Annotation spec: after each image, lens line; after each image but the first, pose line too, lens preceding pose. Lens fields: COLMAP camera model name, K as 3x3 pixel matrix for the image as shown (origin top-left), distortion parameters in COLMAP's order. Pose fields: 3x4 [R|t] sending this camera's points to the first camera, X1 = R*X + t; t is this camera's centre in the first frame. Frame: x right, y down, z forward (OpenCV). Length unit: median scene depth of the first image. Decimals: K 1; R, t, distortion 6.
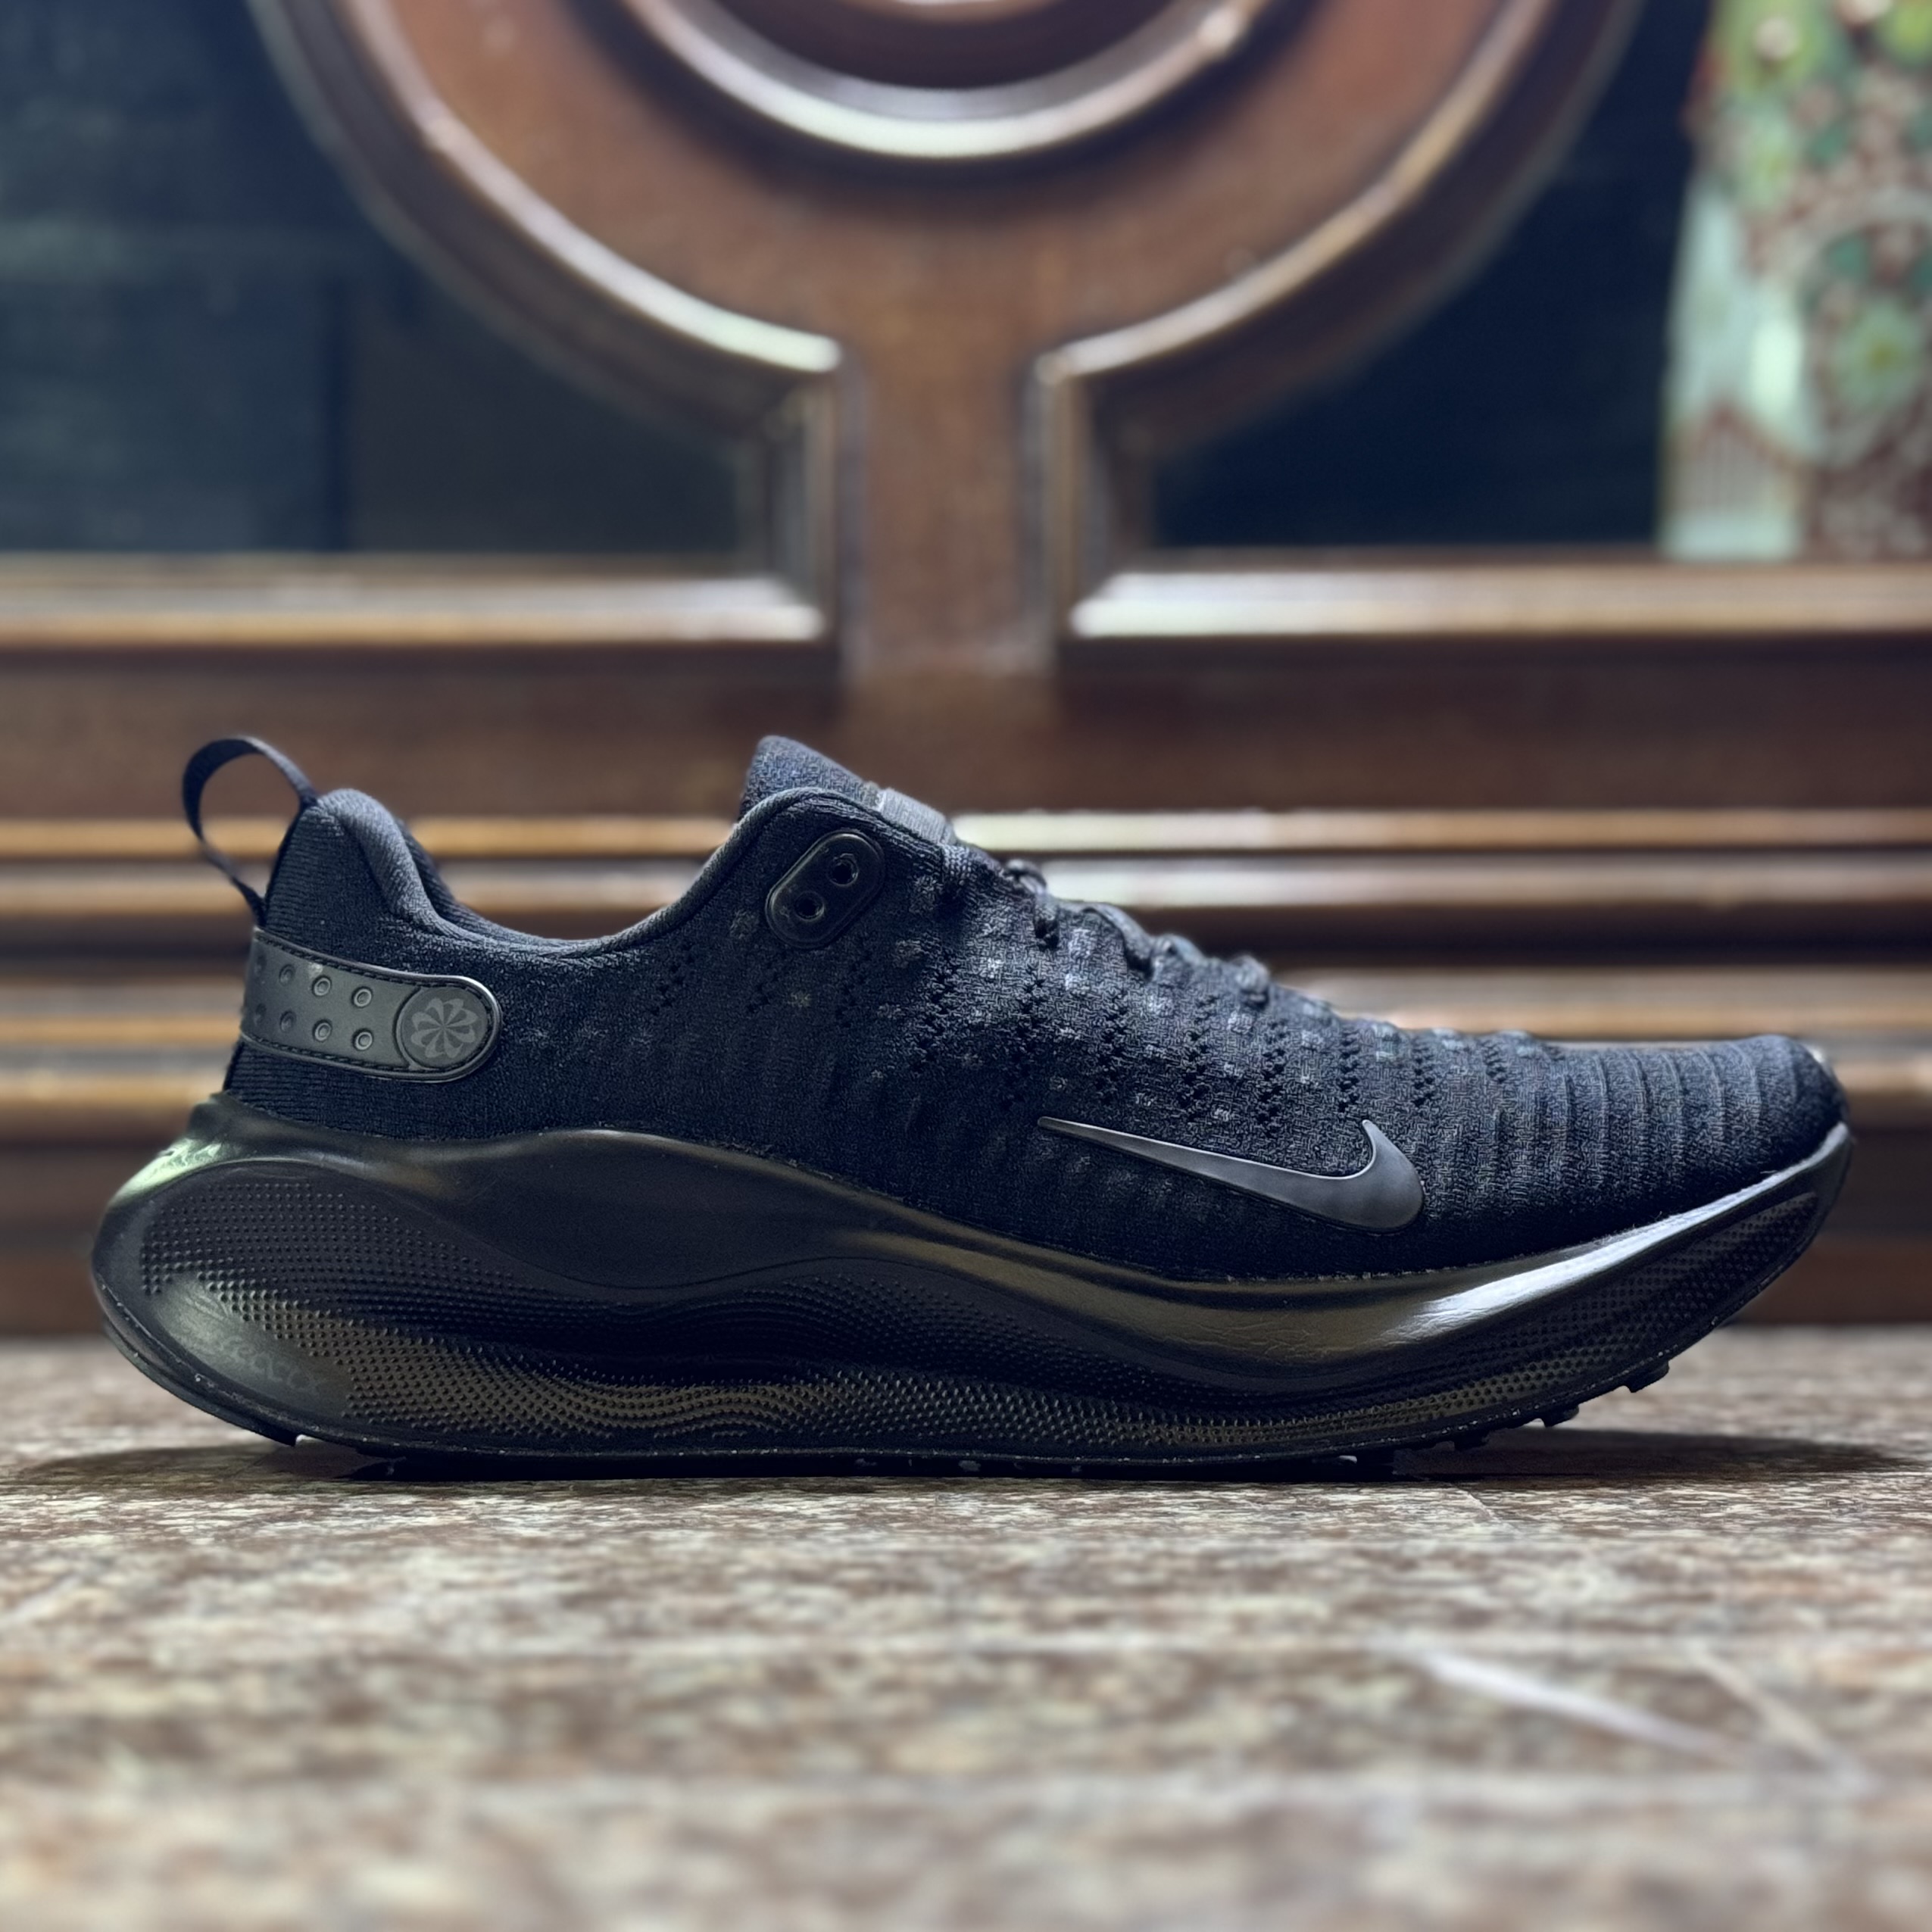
lens RADIAL K [[3603.9, 0, 940.2], [0, 3603.9, 1043.5], [0, 0, 1]] dist [0.081646, 0.014424]
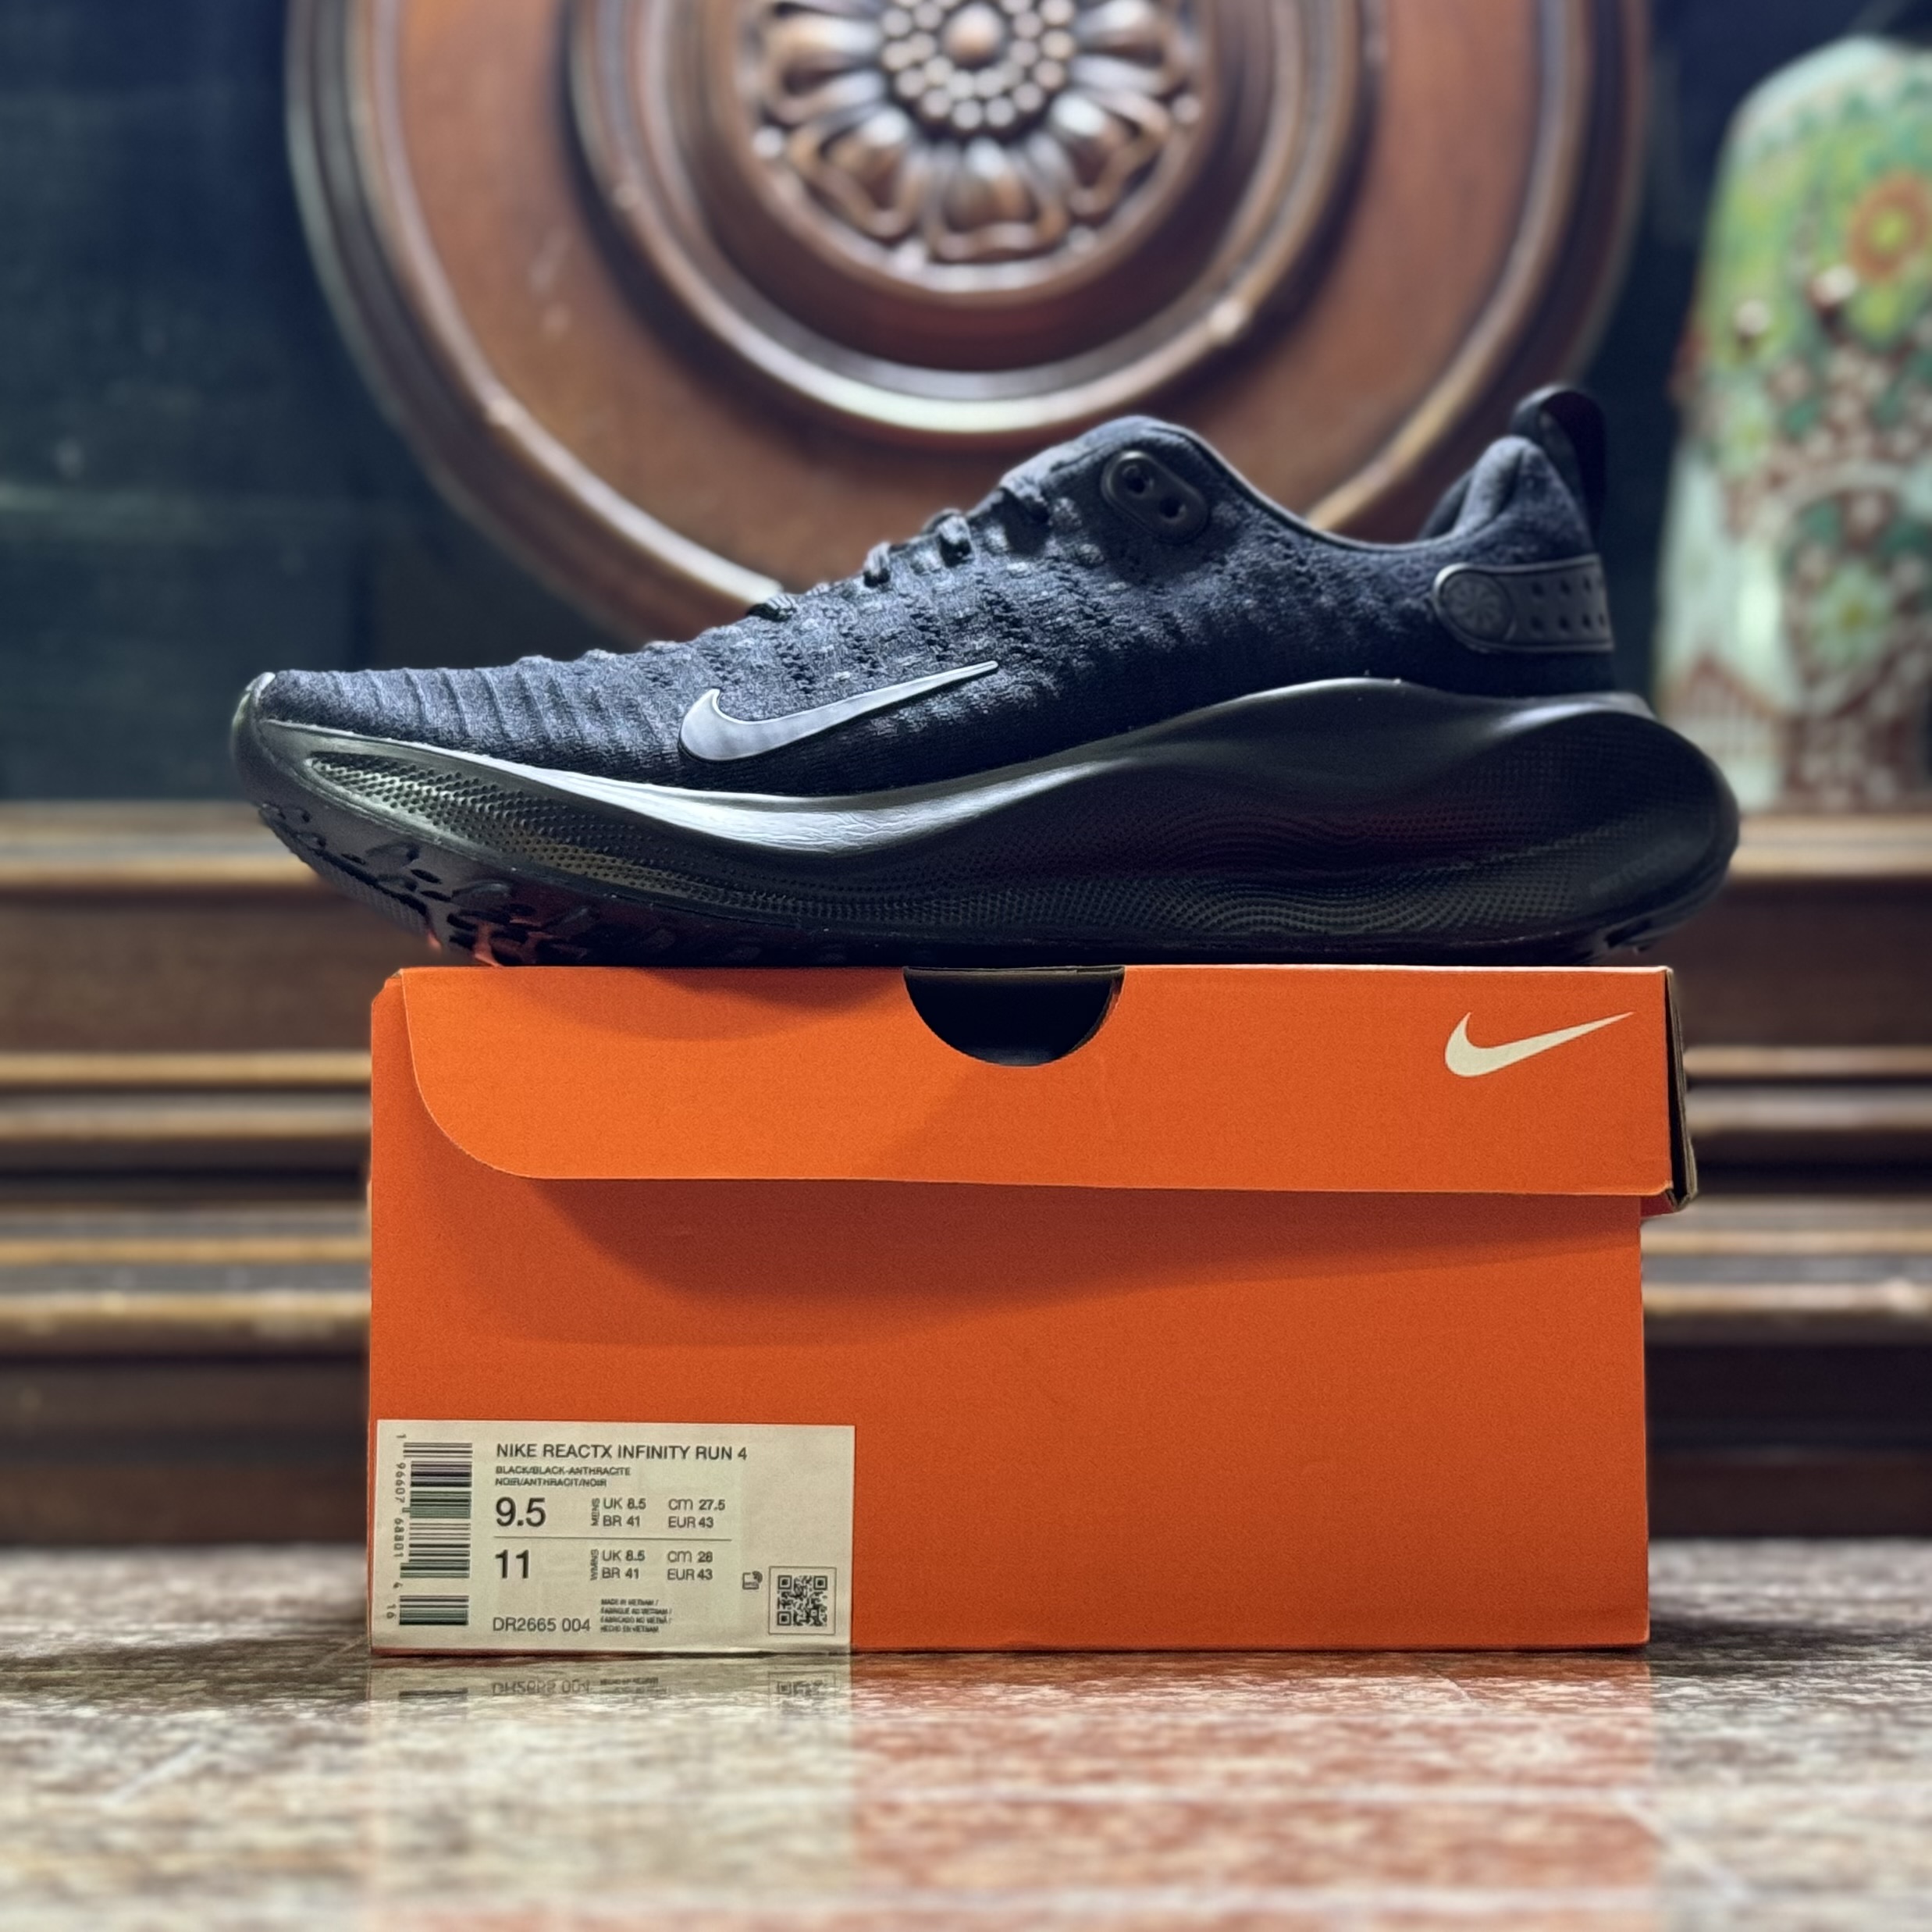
lens RADIAL K [[4789.0, 0, 963.1], [0, 4789.0, 892.5], [0, 0, 1]] dist [0.048959, 0.723825]
pose [[0.999984, 0.002464, 0.005098, -0.009740], [-0.002089, 0.997372, -0.072415, -0.008512], [-0.005263, 0.072403, 0.997362, -0.496910]]
